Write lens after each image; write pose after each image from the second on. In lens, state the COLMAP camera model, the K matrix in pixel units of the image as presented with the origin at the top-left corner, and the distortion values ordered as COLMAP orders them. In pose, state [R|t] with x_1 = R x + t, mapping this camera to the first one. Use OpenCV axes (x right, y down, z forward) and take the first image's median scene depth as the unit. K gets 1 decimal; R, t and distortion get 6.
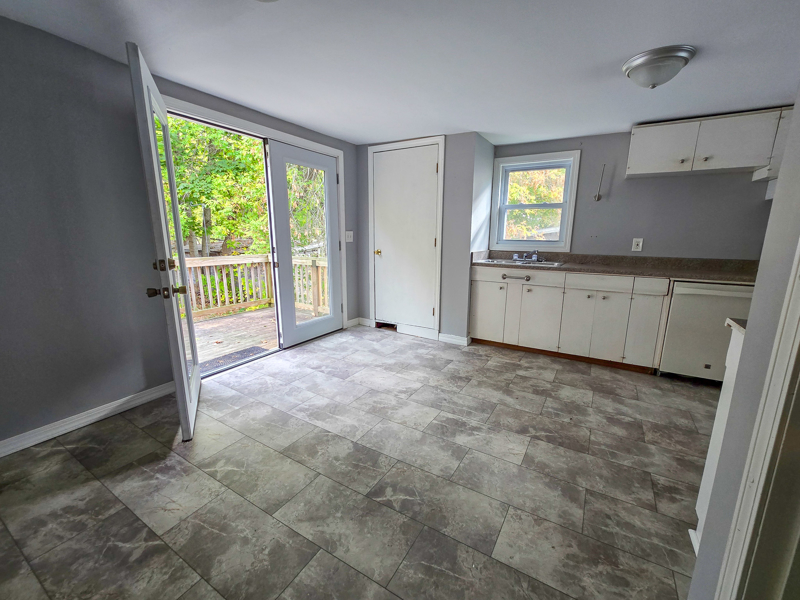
lens RADIAL K [[340.2, 0, 404.4], [0, 340.2, 304.0], [0, 0, 1]] dist [-0.000333, -0.000047]
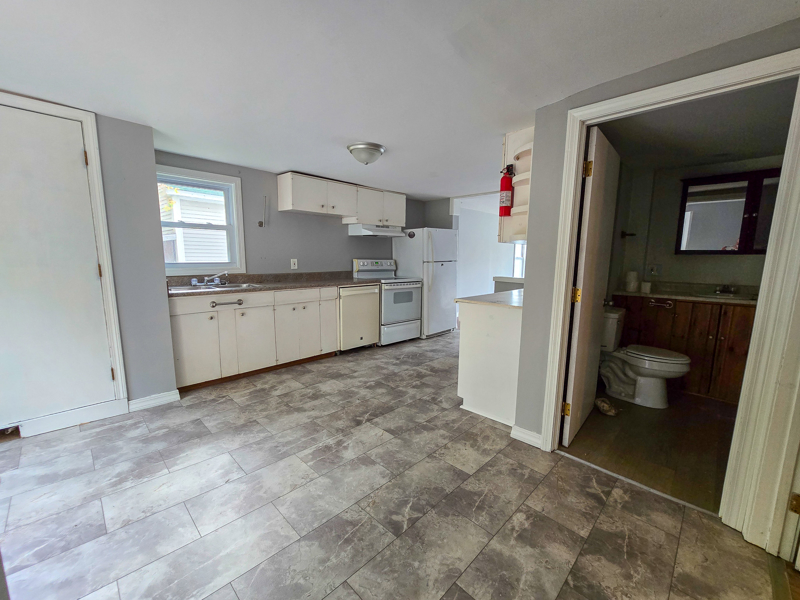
lens RADIAL K [[332.5, 0, 406.6], [0, 332.5, 303.7], [0, 0, 1]] dist [-0.001294, -0.000109]
pose [[0.231458, -0.148860, 0.961389, -0.534673], [0.189991, 0.976112, 0.105398, -0.098685], [-0.954112, 0.158260, 0.254211, 0.375541]]
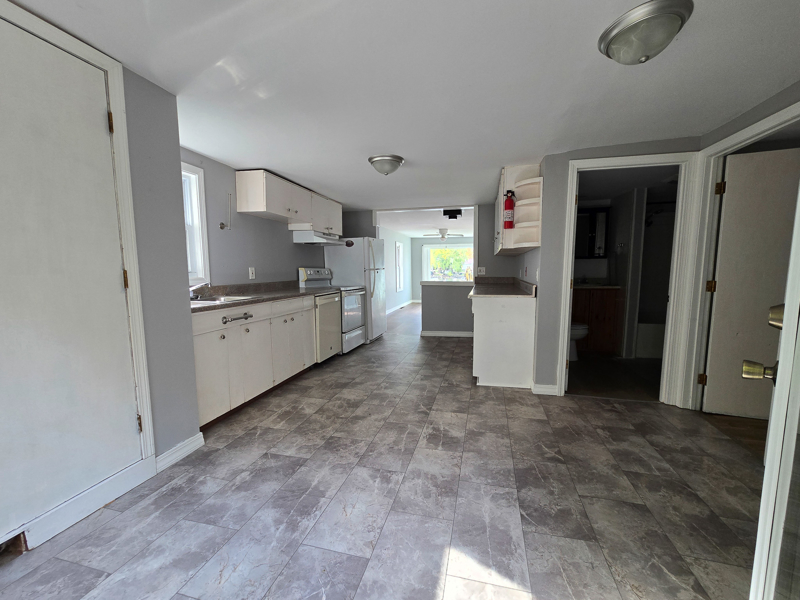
lens RADIAL K [[332.5, 0, 406.6], [0, 332.5, 303.7], [0, 0, 1]] dist [-0.001294, -0.000109]
pose [[-0.292690, -0.108547, 0.950026, -0.621176], [0.198453, 0.965007, 0.171399, -0.201556], [-0.935387, 0.238702, -0.260906, 1.024374]]
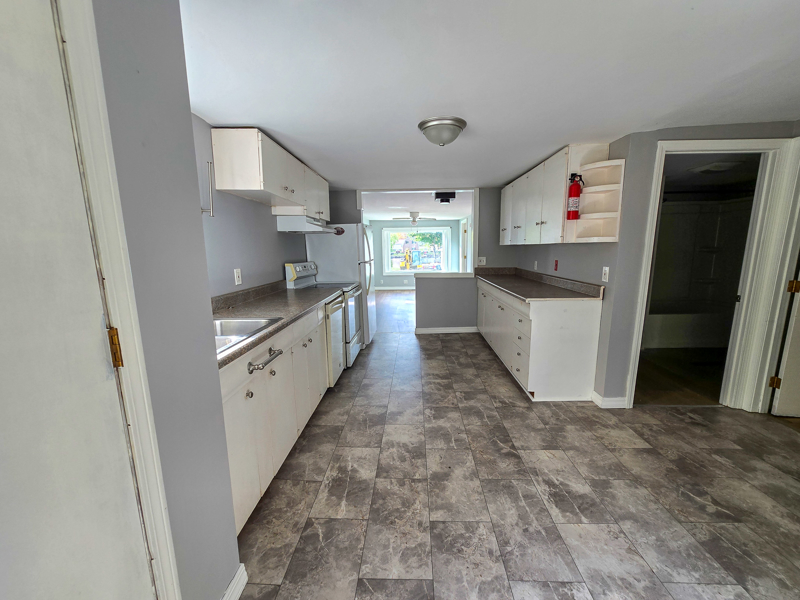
lens RADIAL K [[327.0, 0, 406.0], [0, 327.0, 303.9], [0, 0, 1]] dist [-0.001817, 0.000542]
pose [[-0.485480, -0.151524, 0.861017, -0.218974], [0.185856, 0.944465, 0.271004, -0.305447], [-0.854264, 0.291592, -0.430357, 1.241831]]
